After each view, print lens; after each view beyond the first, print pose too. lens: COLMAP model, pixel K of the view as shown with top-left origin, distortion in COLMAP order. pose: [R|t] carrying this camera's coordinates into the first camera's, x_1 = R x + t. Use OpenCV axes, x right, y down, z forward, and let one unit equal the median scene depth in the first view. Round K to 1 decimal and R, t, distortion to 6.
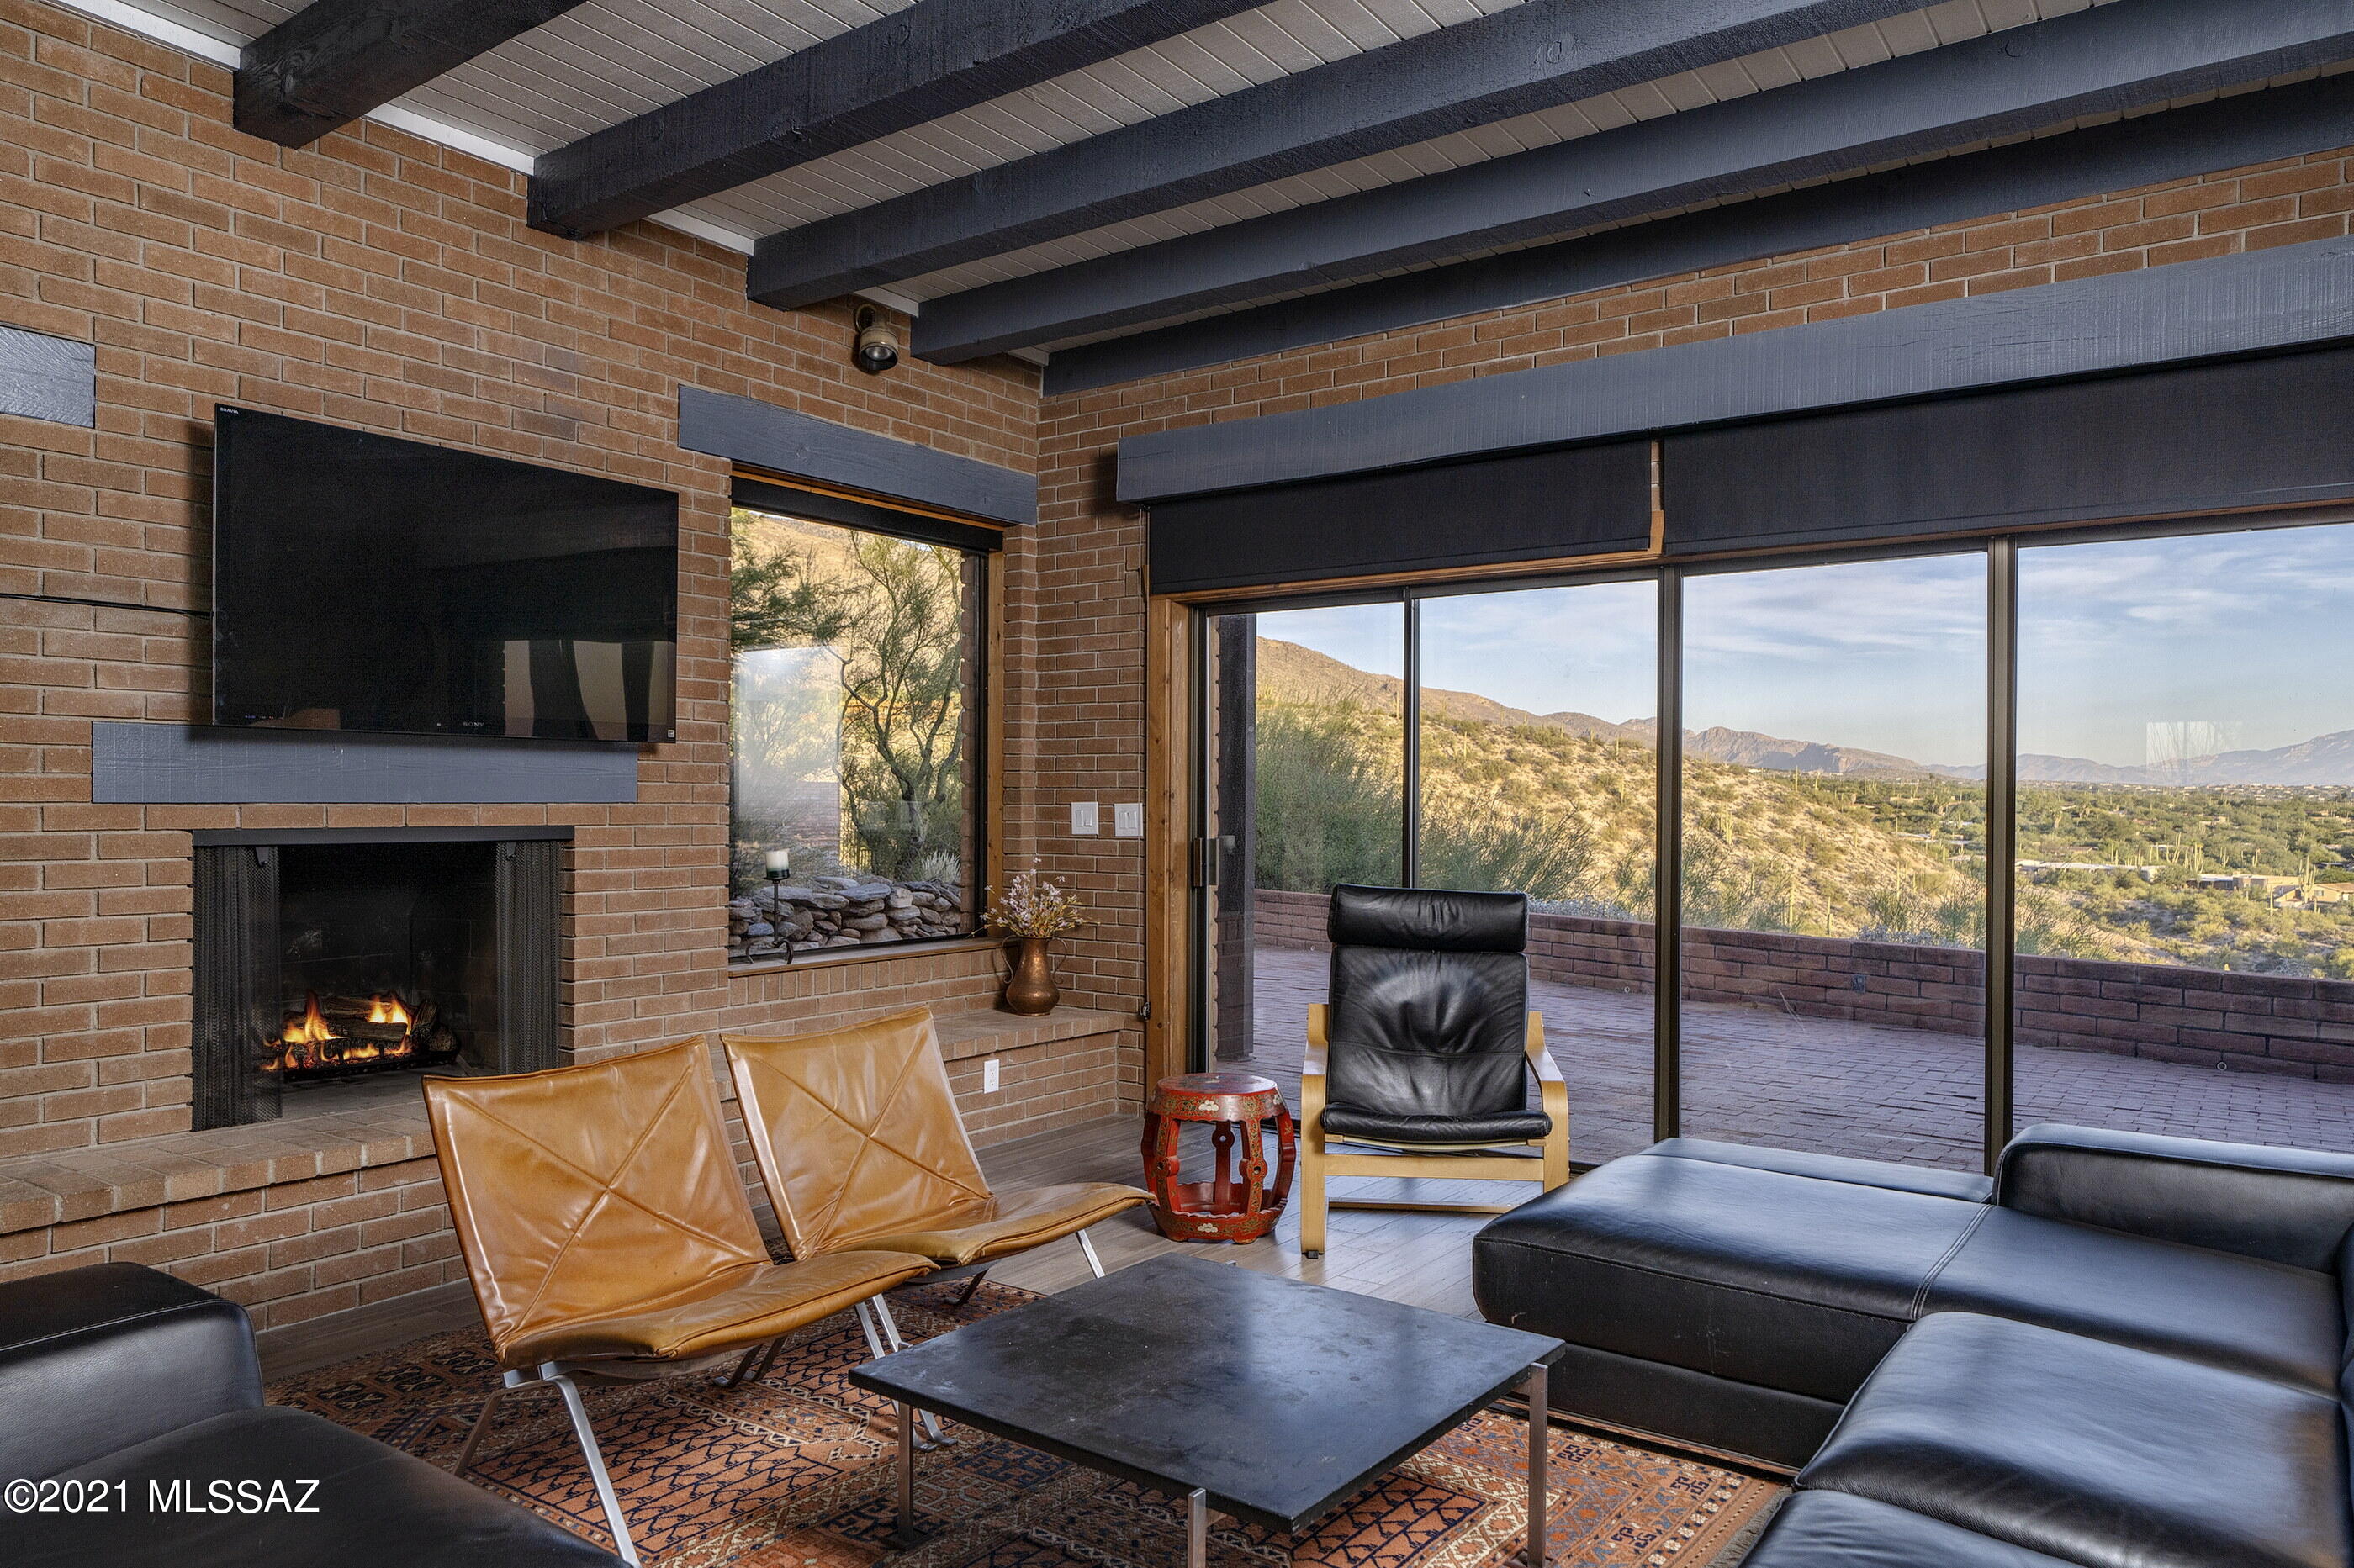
lens RADIAL K [[1522.3, 0, 1183.7], [0, 1522.3, 814.8], [0, 0, 1]] dist [-0.003268, -0.000268]
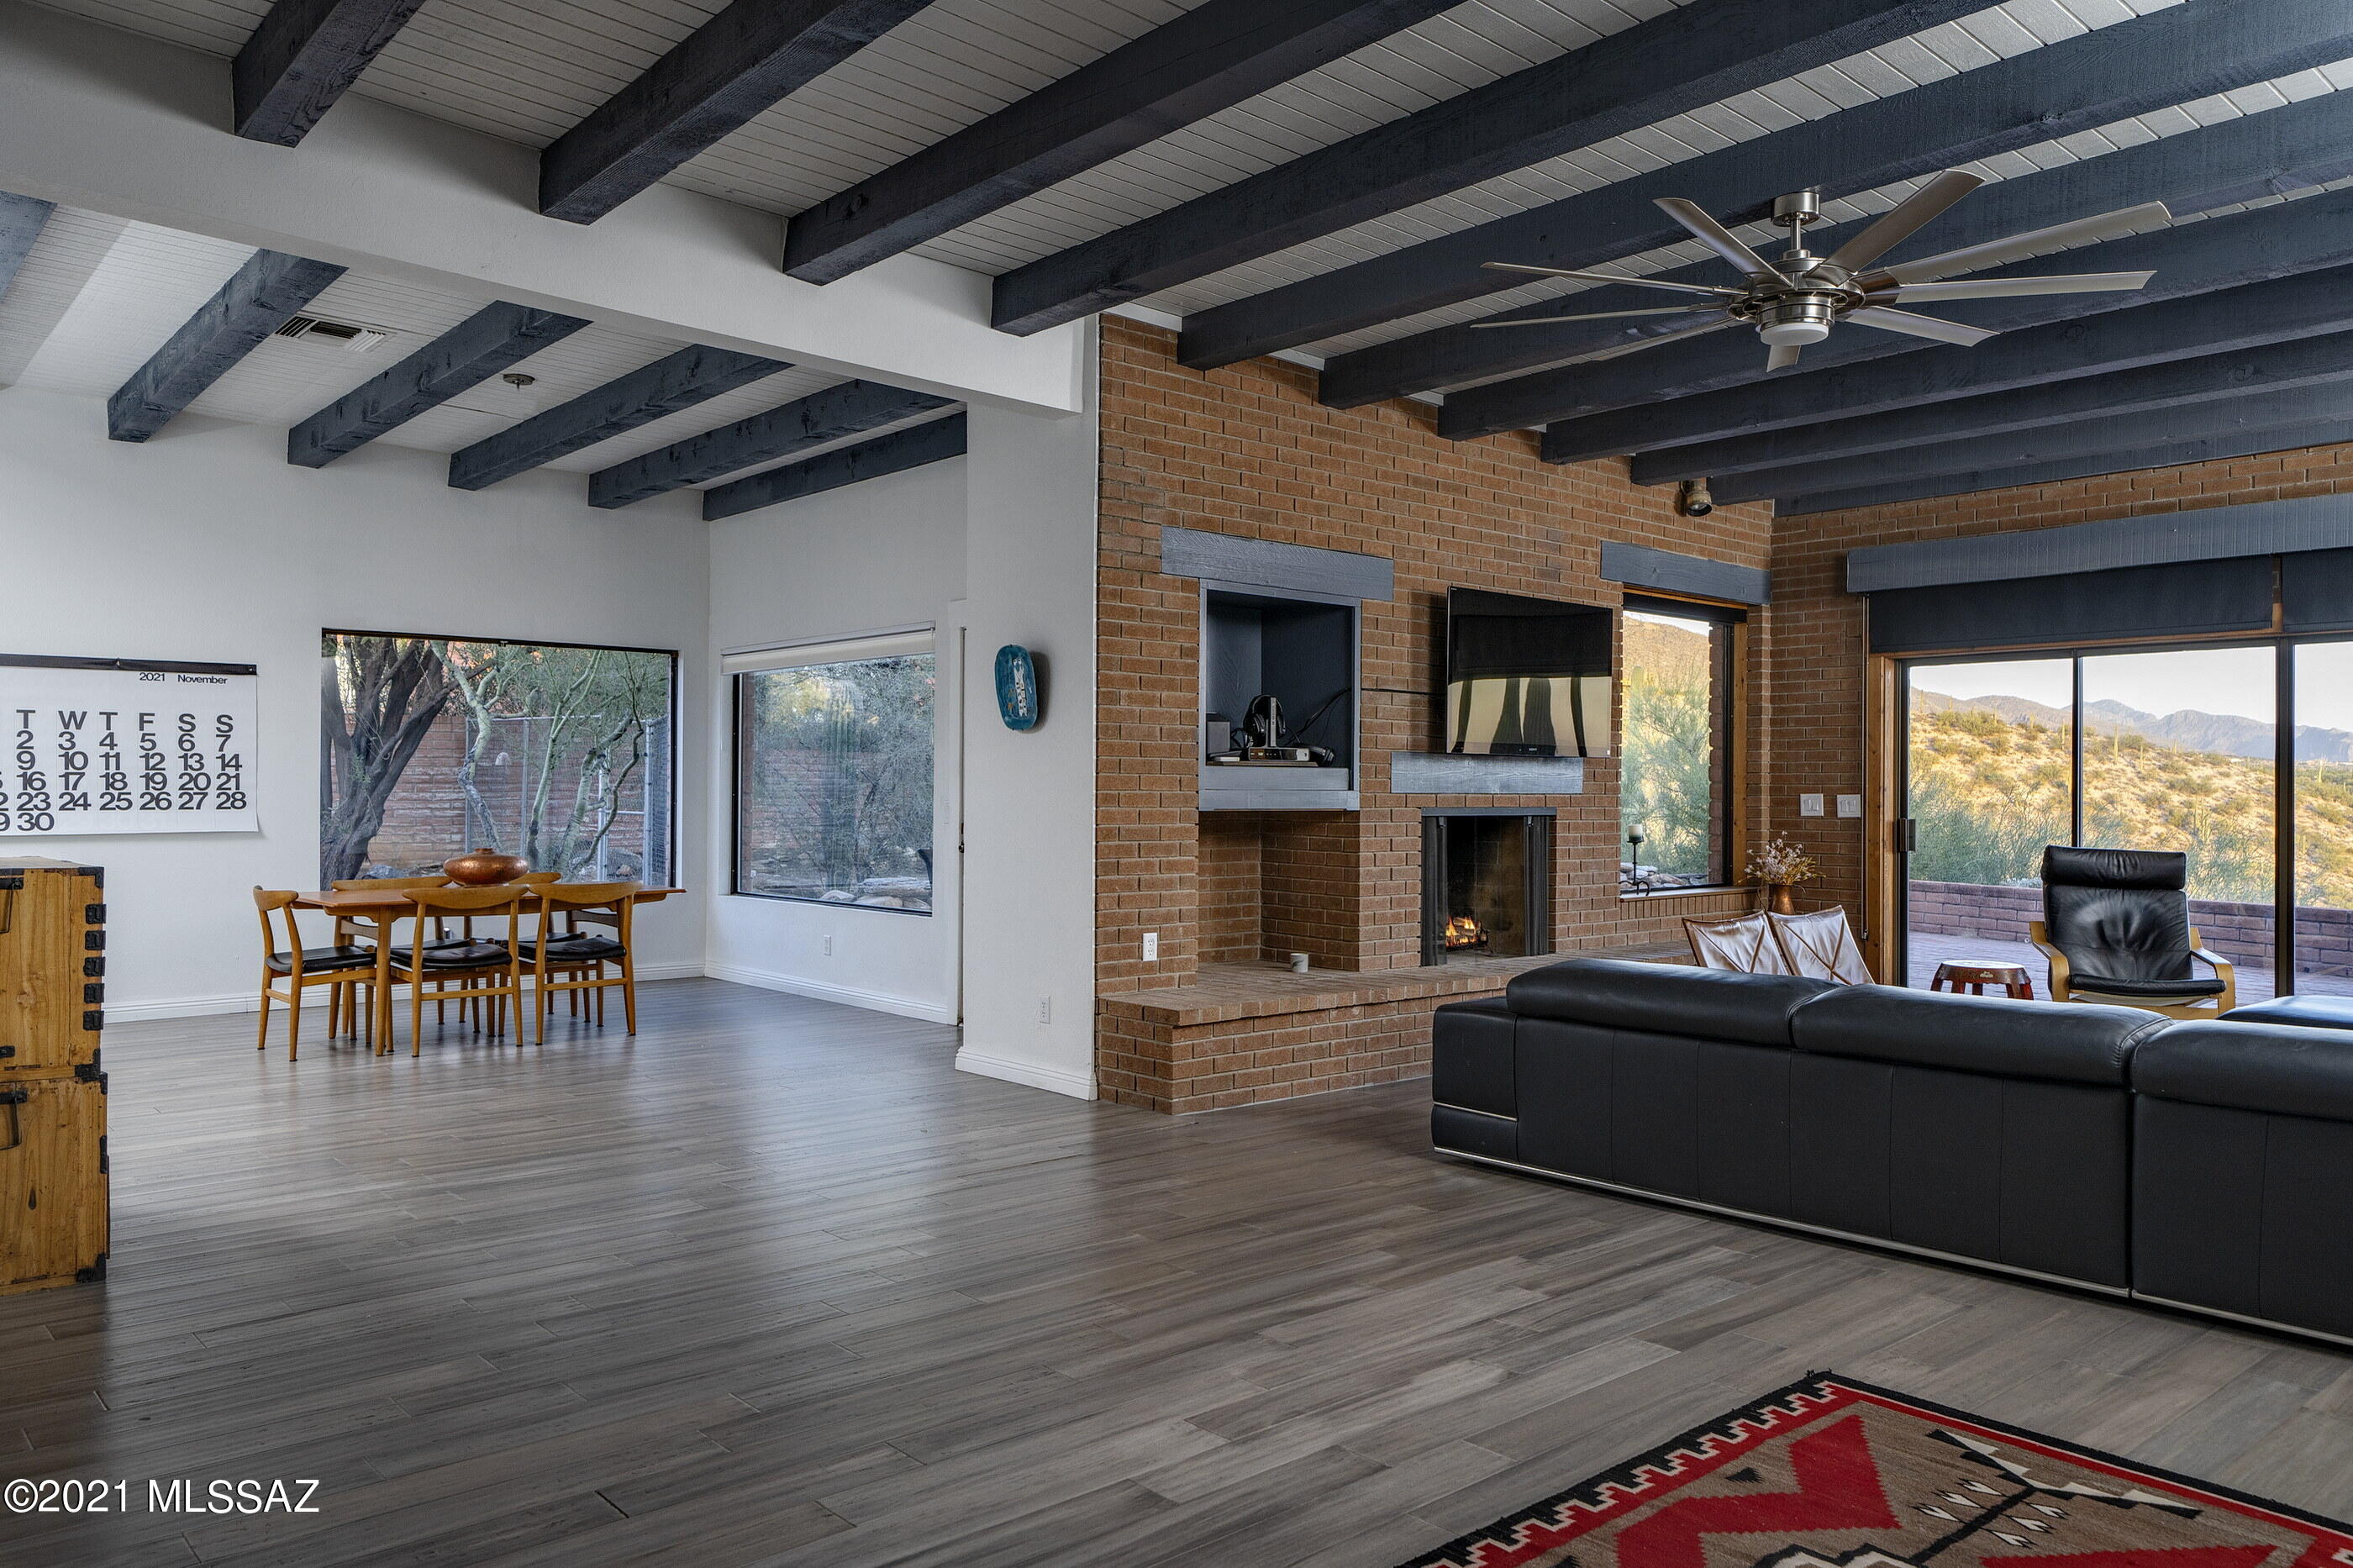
lens RADIAL K [[1593.9, 0, 1176.5], [0, 1593.9, 784.0], [0, 0, 1]] dist [0.006153, -0.001680]
pose [[0.974925, -0.001371, -0.222532, -0.318978], [-0.002196, 0.999873, -0.015783, 0.007689], [0.222525, 0.015876, 0.974798, -0.632493]]
